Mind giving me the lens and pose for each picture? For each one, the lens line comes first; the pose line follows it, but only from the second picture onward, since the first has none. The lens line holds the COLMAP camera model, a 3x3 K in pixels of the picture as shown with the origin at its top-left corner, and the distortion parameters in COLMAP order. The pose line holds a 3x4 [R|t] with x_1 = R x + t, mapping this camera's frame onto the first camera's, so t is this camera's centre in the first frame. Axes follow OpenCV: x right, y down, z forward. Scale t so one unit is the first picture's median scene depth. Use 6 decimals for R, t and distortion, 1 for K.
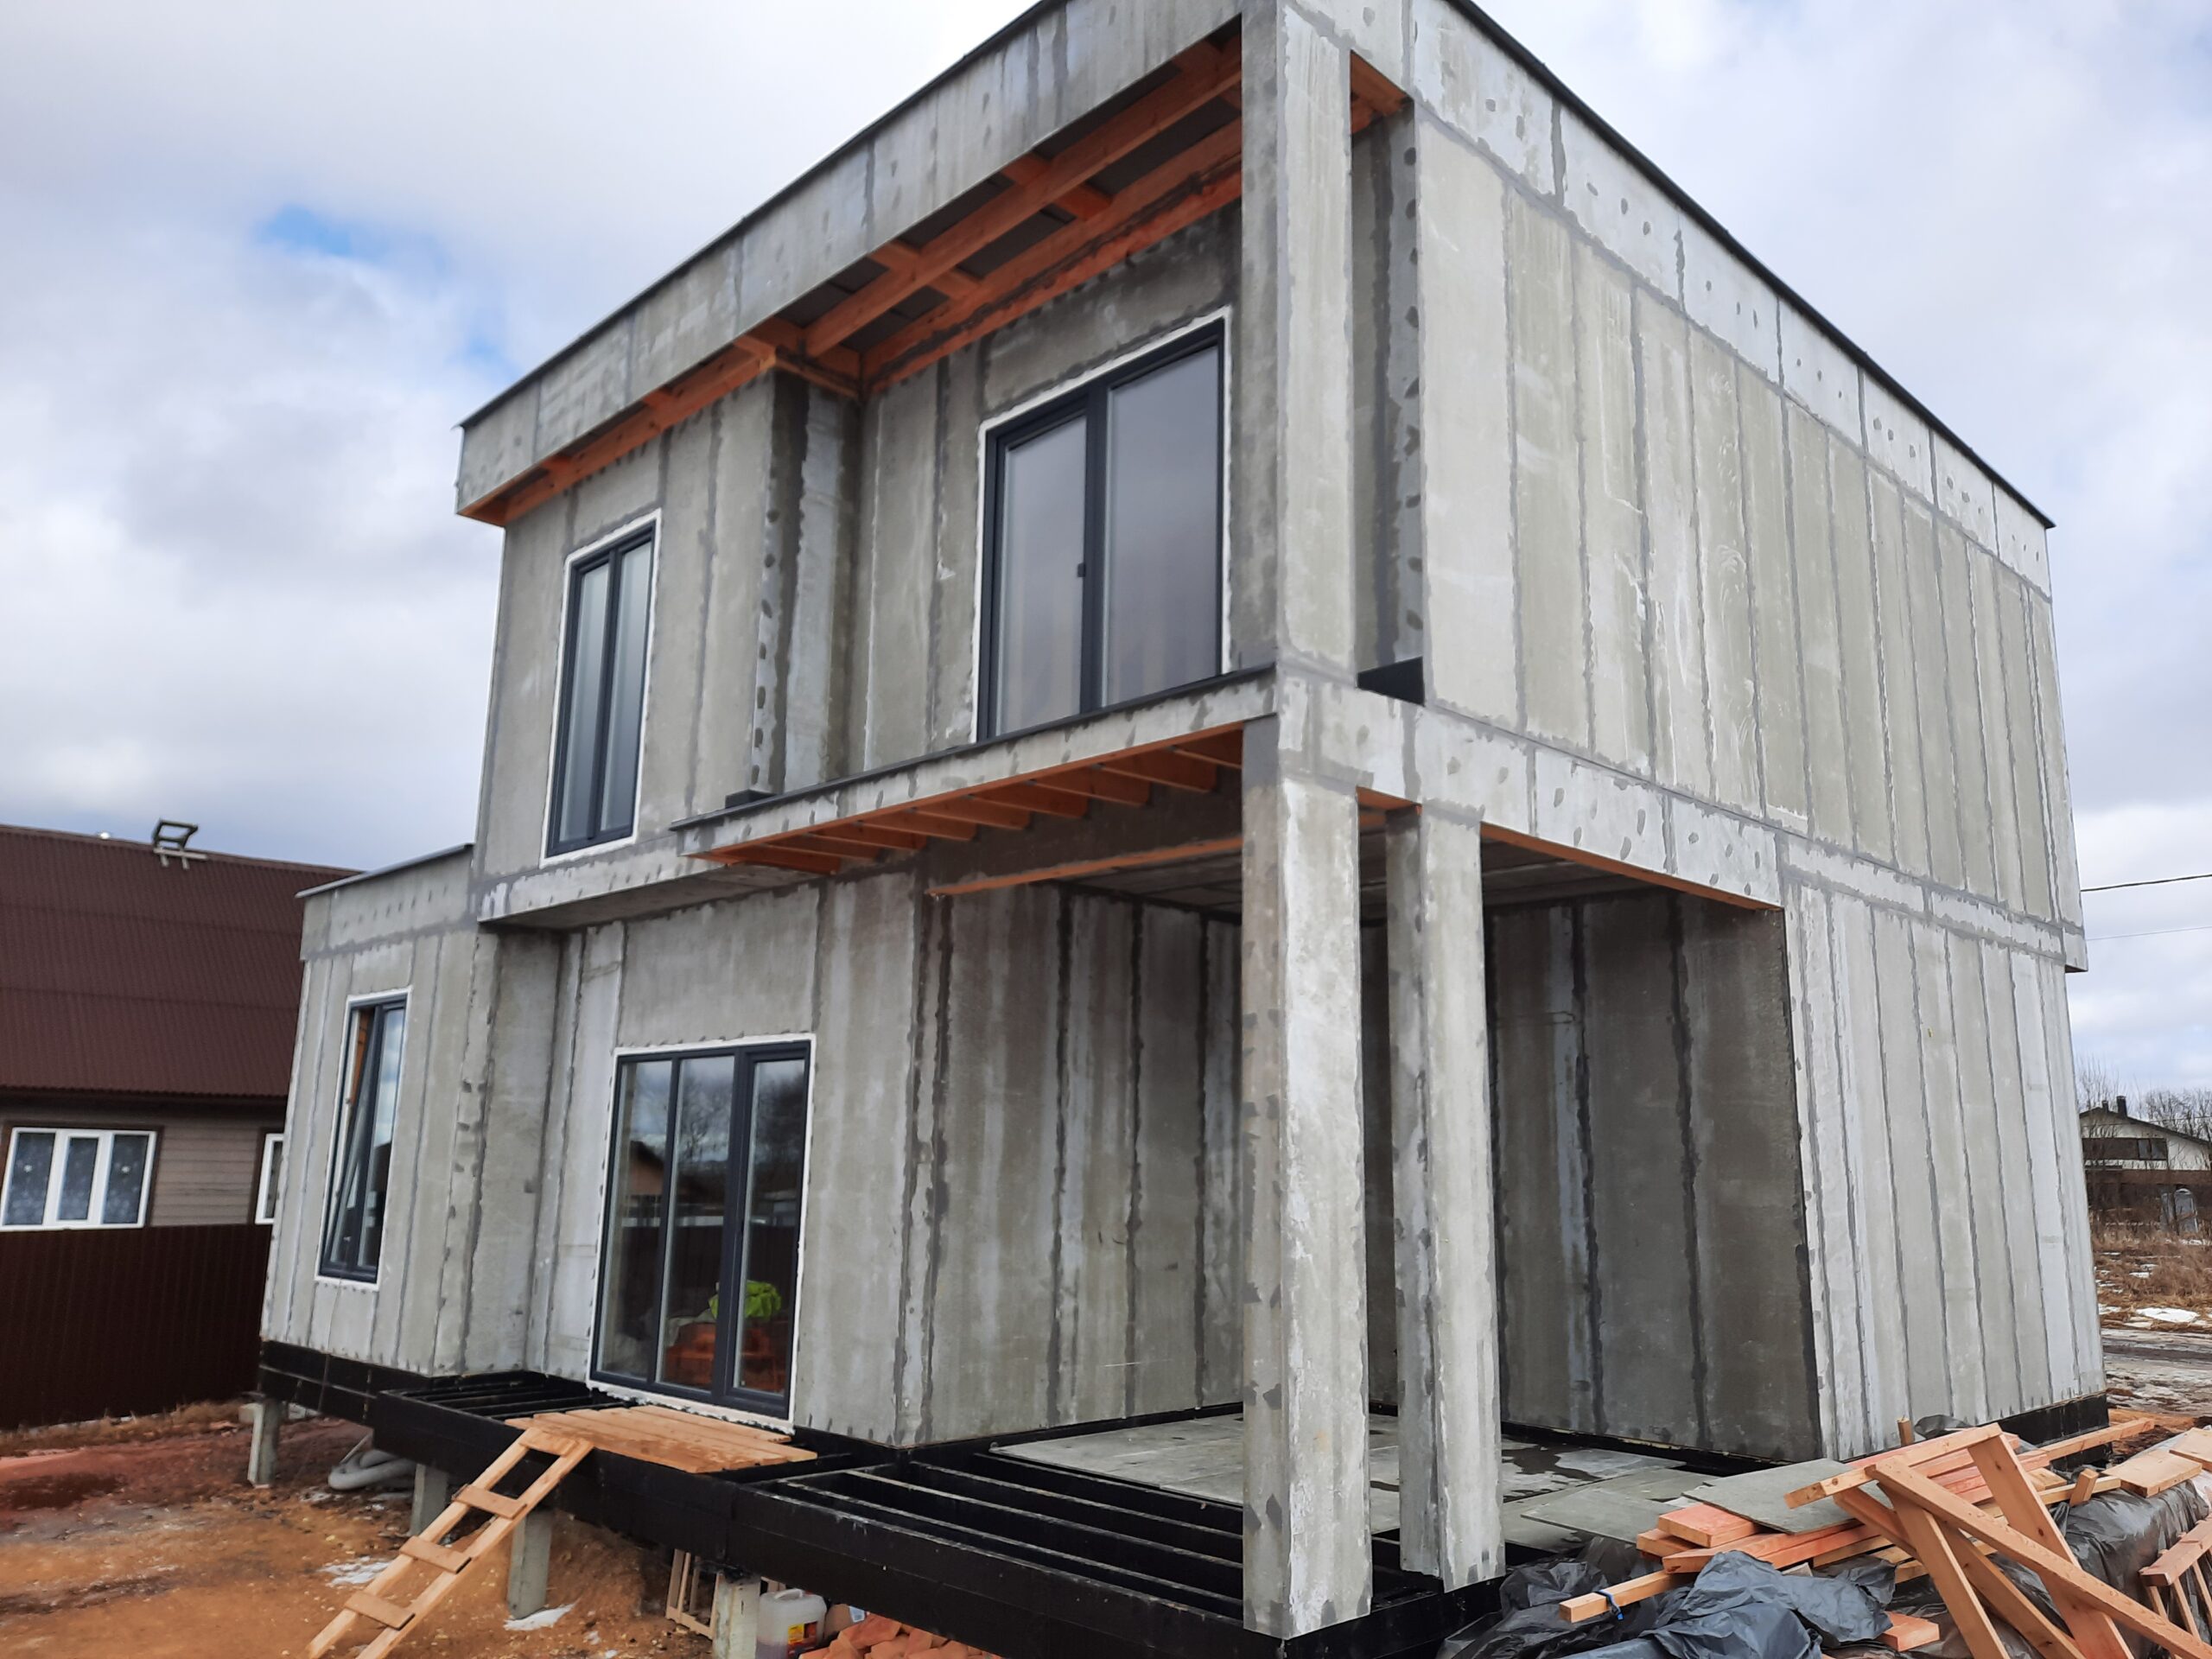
lens RADIAL K [[1612.0, 0, 1131.6], [0, 1612.0, 841.3], [0, 0, 1]] dist [0.073800, -0.087590]
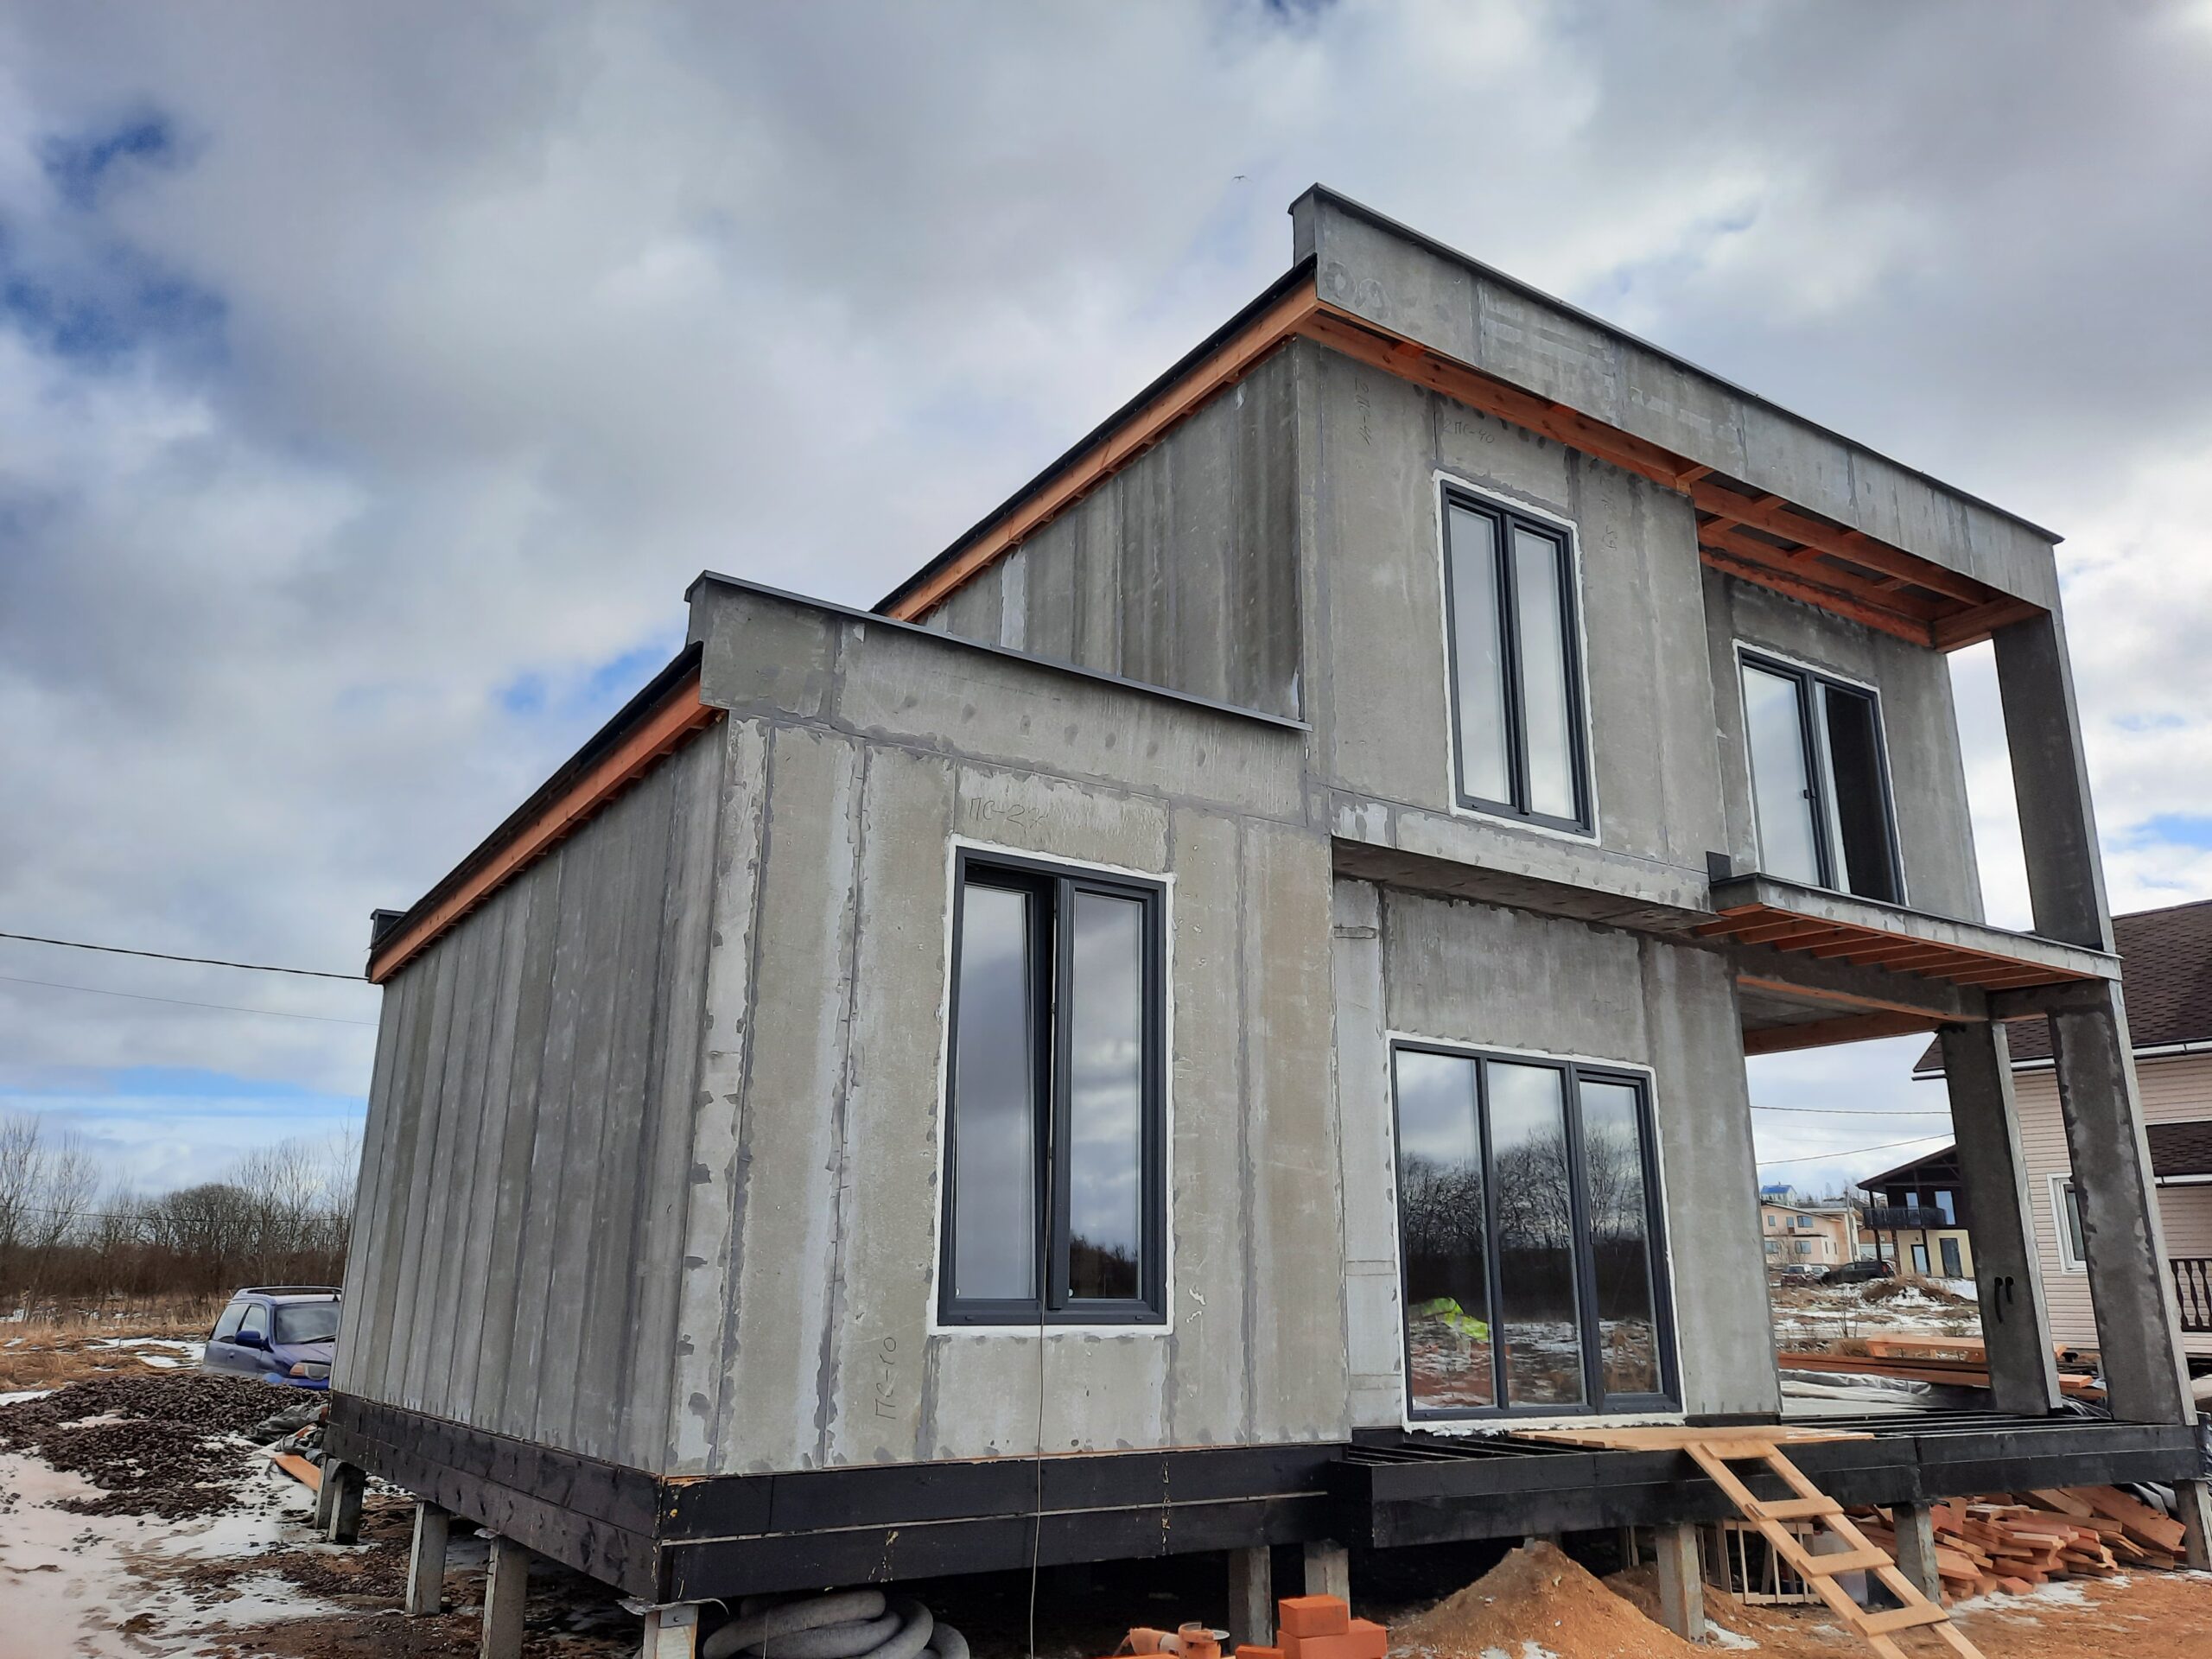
lens RADIAL K [[1594.1, 0, 1128.1], [0, 1594.1, 840.0], [0, 0, 1]] dist [0.088049, -0.090717]
pose [[0.198681, 0.256293, 0.945960, -1.395688], [-0.197506, 0.955870, -0.217496, 0.288686], [-0.959957, -0.143621, 0.240533, 1.120679]]
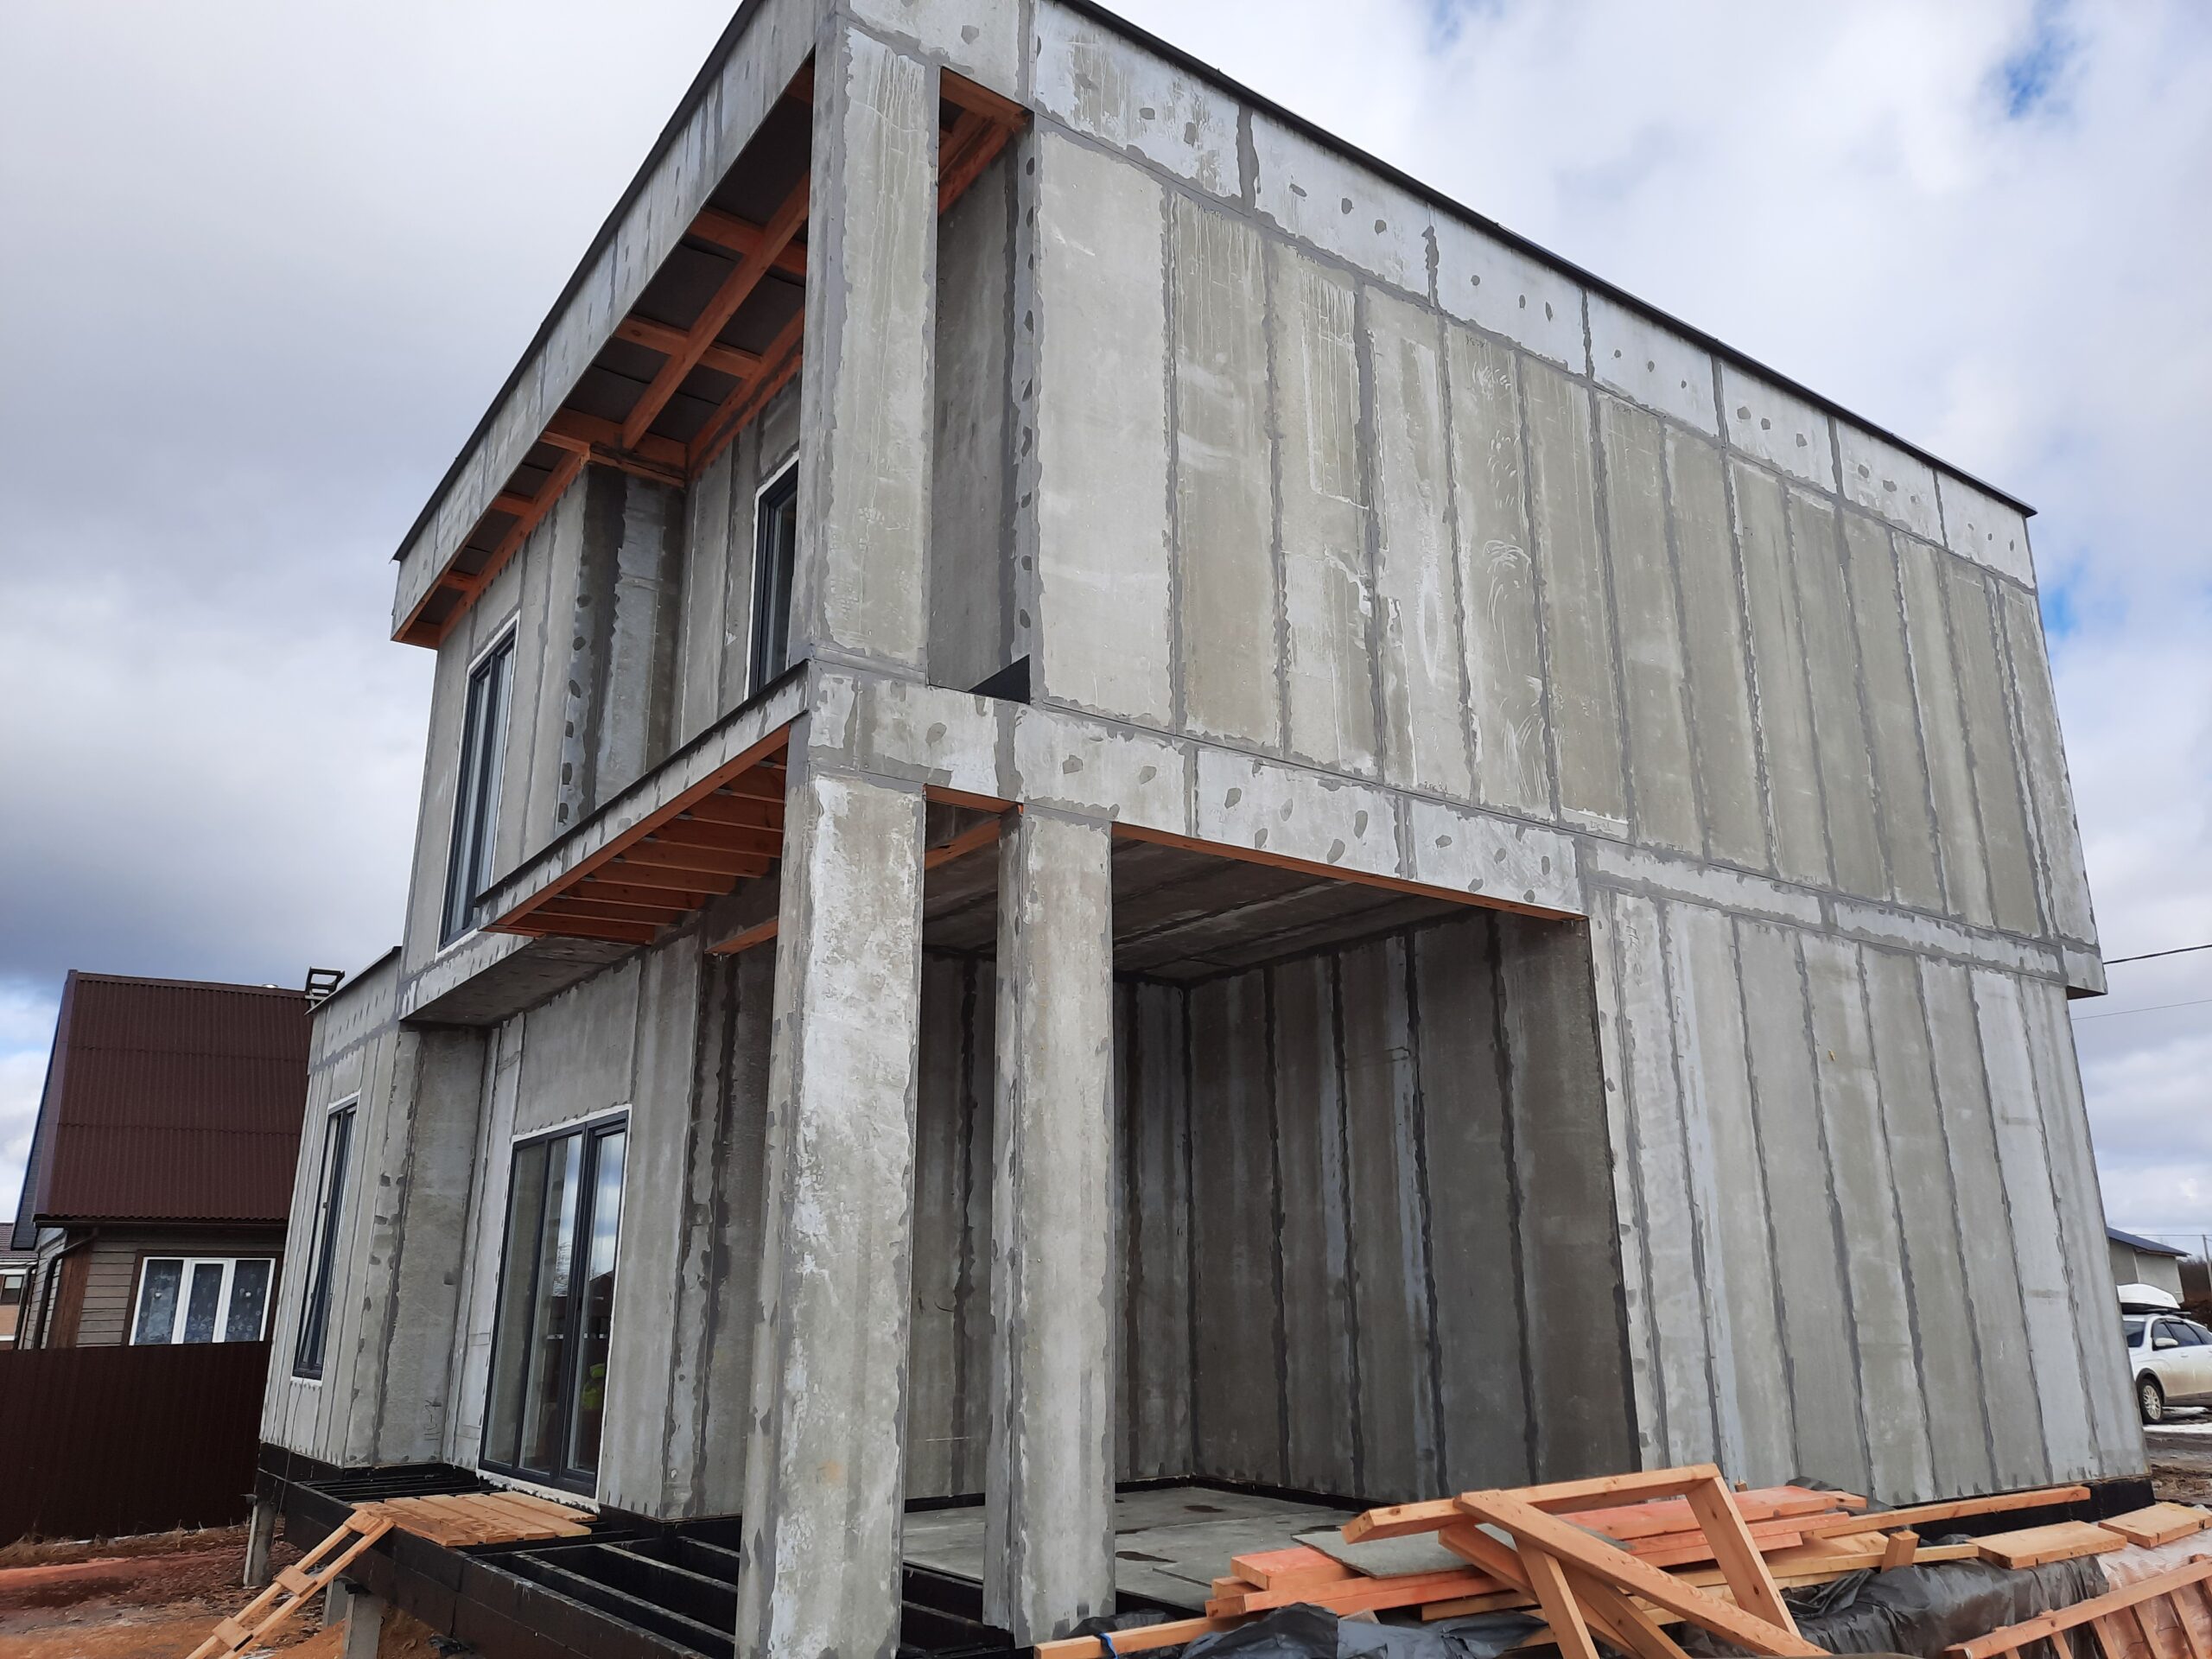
lens RADIAL K [[1594.1, 0, 1128.1], [0, 1594.1, 840.0], [0, 0, 1]] dist [0.088049, -0.090717]
pose [[0.986707, -0.066148, -0.148438, 0.269973], [0.053934, 0.994932, -0.084858, 0.058656], [0.153299, 0.075724, 0.985274, 0.053852]]
